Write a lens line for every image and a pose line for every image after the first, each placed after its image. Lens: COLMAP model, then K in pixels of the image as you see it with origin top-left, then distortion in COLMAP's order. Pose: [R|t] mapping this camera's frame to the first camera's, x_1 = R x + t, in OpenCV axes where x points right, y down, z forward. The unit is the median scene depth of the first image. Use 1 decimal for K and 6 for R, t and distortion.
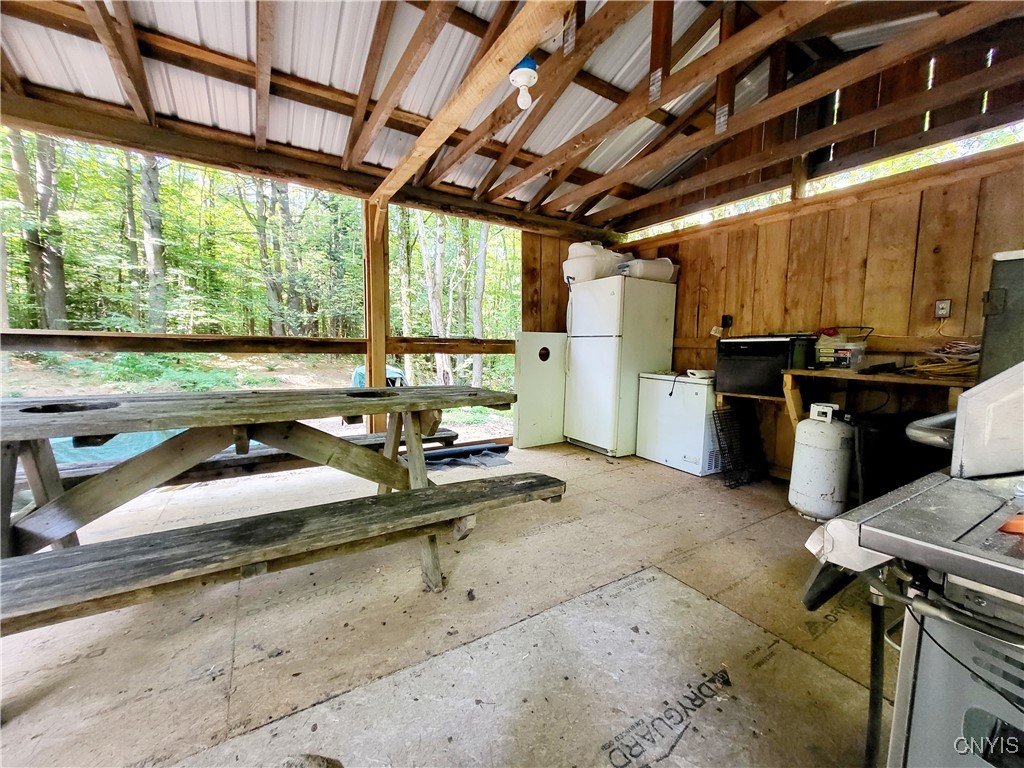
lens RADIAL K [[408.0, 0, 510.4], [0, 408.0, 384.4], [0, 0, 1]] dist [-0.000368, -0.000060]
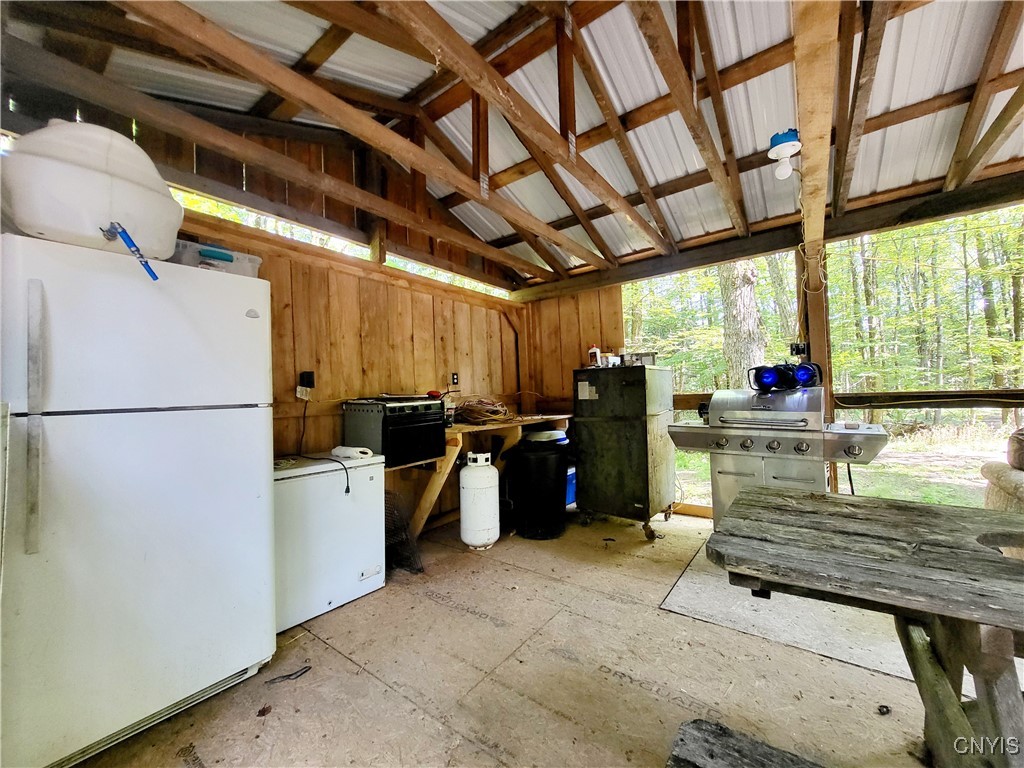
lens RADIAL K [[408.0, 0, 509.7], [0, 408.0, 382.3], [0, 0, 1]] dist [-0.000368, -0.000060]
pose [[-0.368658, 0.023031, 0.929280, -0.329669], [0.117658, 0.992809, 0.022071, -0.140171], [-0.922089, 0.117474, -0.368716, 1.059309]]
